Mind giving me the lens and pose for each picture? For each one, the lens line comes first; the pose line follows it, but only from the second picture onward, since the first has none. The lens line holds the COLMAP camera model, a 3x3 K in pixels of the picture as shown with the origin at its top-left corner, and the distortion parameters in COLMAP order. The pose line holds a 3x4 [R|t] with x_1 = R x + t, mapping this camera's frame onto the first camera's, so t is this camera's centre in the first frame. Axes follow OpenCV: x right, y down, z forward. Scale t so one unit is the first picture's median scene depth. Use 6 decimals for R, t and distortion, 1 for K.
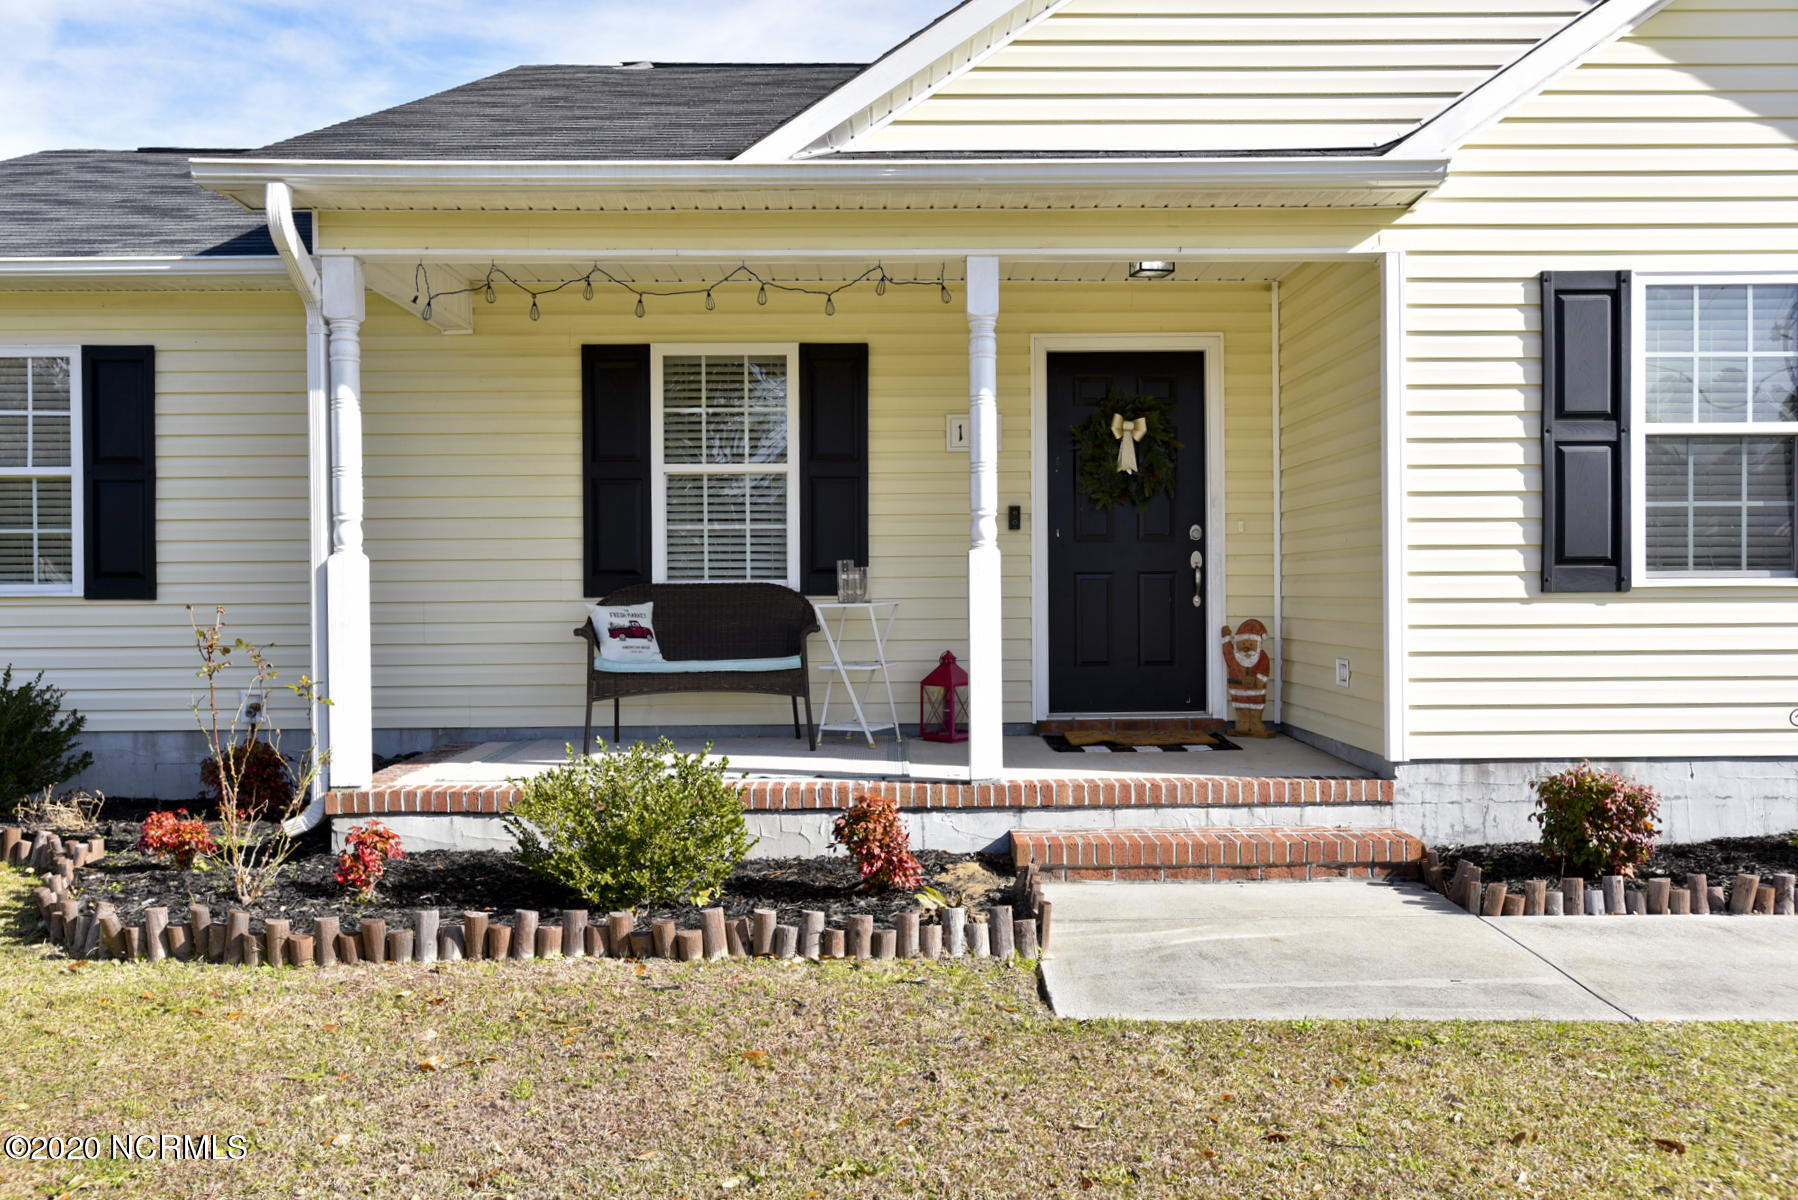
lens RADIAL K [[1488.5, 0, 901.2], [0, 1488.5, 609.7], [0, 0, 1]] dist [0.013941, 0.005787]
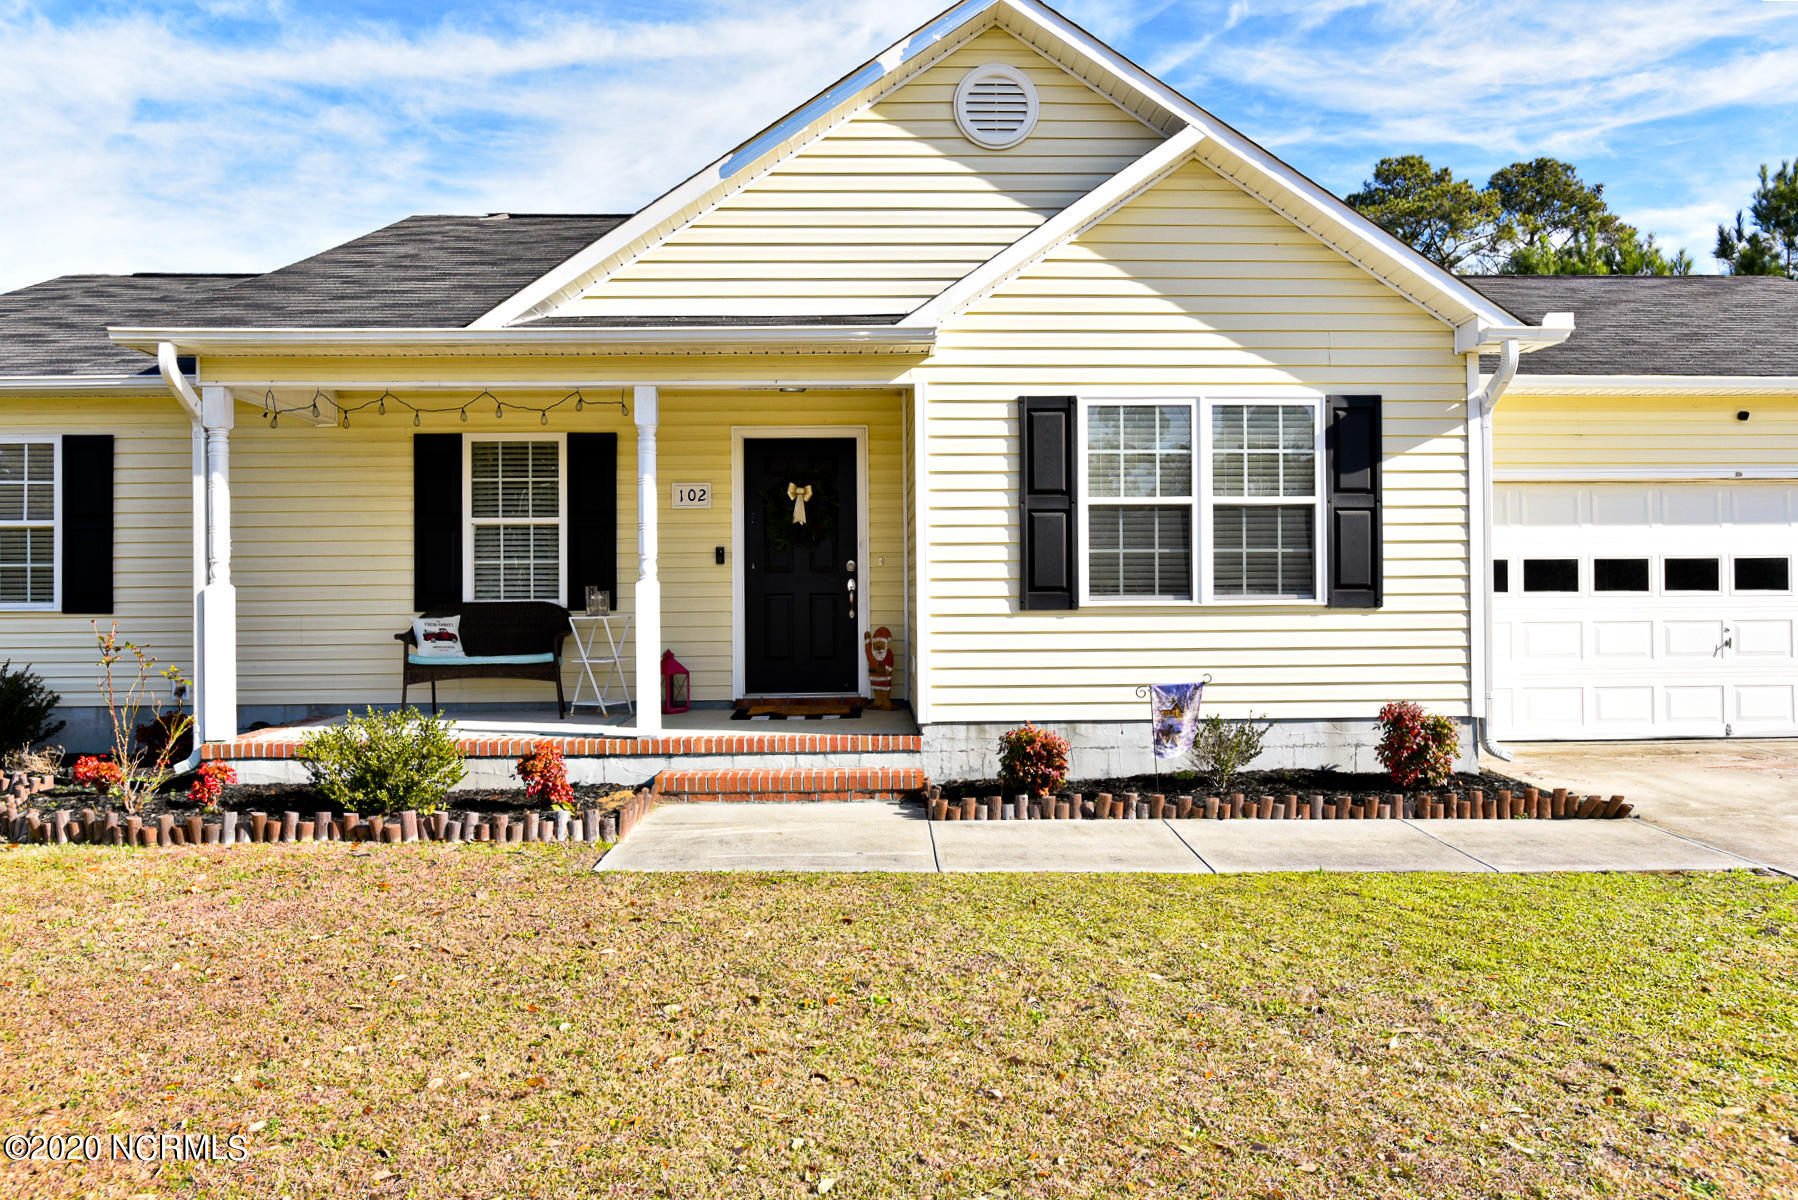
lens RADIAL K [[1338.1, 0, 897.3], [0, 1338.1, 588.0], [0, 0, 1]] dist [0.007117, -0.005528]
pose [[0.999998, -0.000600, 0.001773, 0.304200], [0.000632, 0.999834, -0.018206, -0.009430], [-0.001762, 0.018207, 0.999833, -0.340675]]
